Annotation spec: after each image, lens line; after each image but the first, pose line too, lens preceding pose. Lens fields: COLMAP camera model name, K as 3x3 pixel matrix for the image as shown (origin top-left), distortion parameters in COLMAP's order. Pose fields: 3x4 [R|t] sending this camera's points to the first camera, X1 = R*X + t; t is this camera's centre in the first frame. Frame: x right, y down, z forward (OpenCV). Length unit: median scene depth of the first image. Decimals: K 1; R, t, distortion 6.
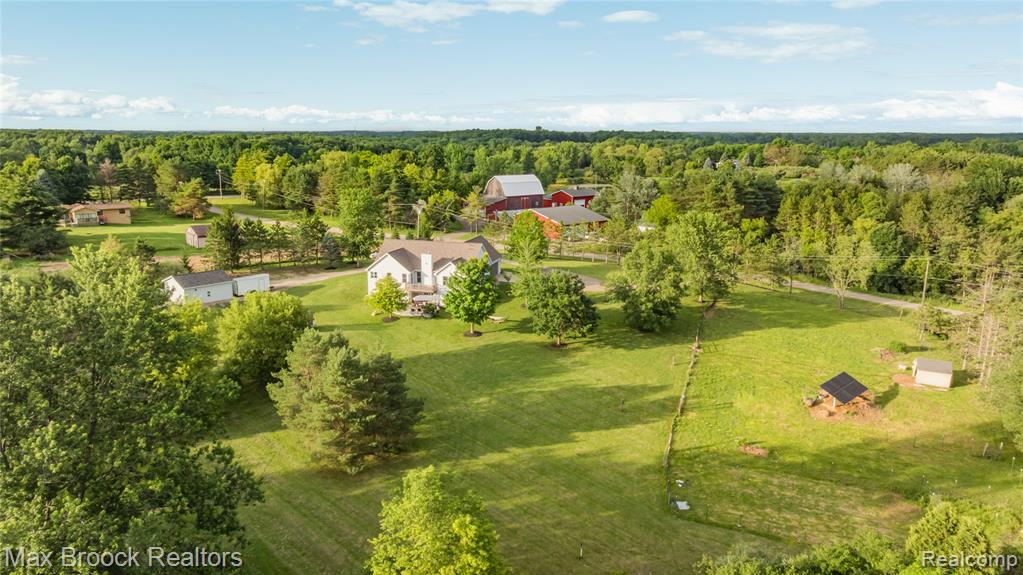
lens RADIAL K [[735.2, 0, 511.5], [0, 735.2, 287.5], [0, 0, 1]] dist [-0.025301, 0.007898]
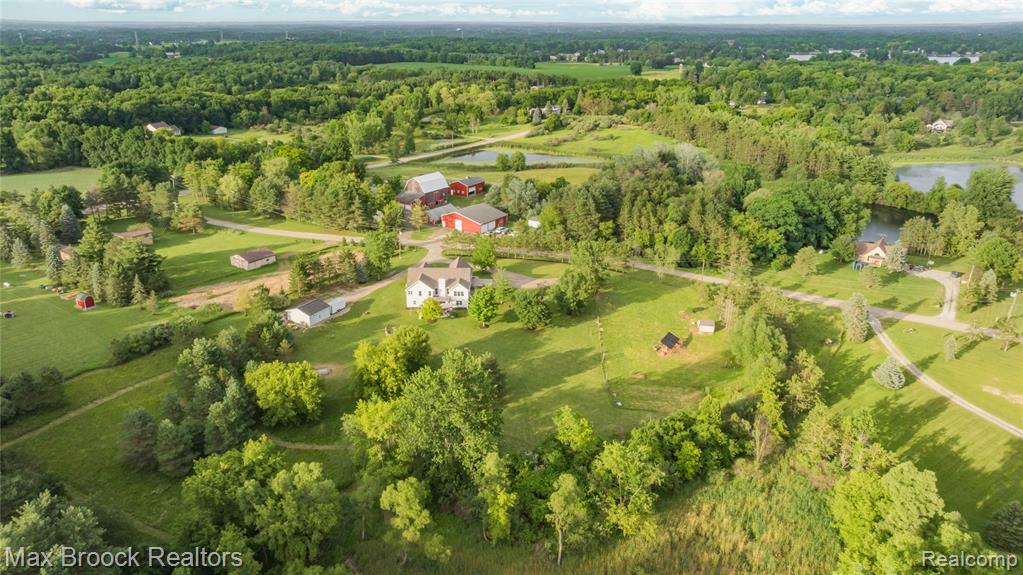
lens RADIAL K [[735.2, 0, 511.5], [0, 735.2, 287.5], [0, 0, 1]] dist [-0.025301, 0.007898]
pose [[0.963933, -0.096811, 0.247914, -0.422738], [0.060694, 0.986912, 0.149404, -0.297490], [-0.259133, -0.128968, 0.957192, -0.764063]]
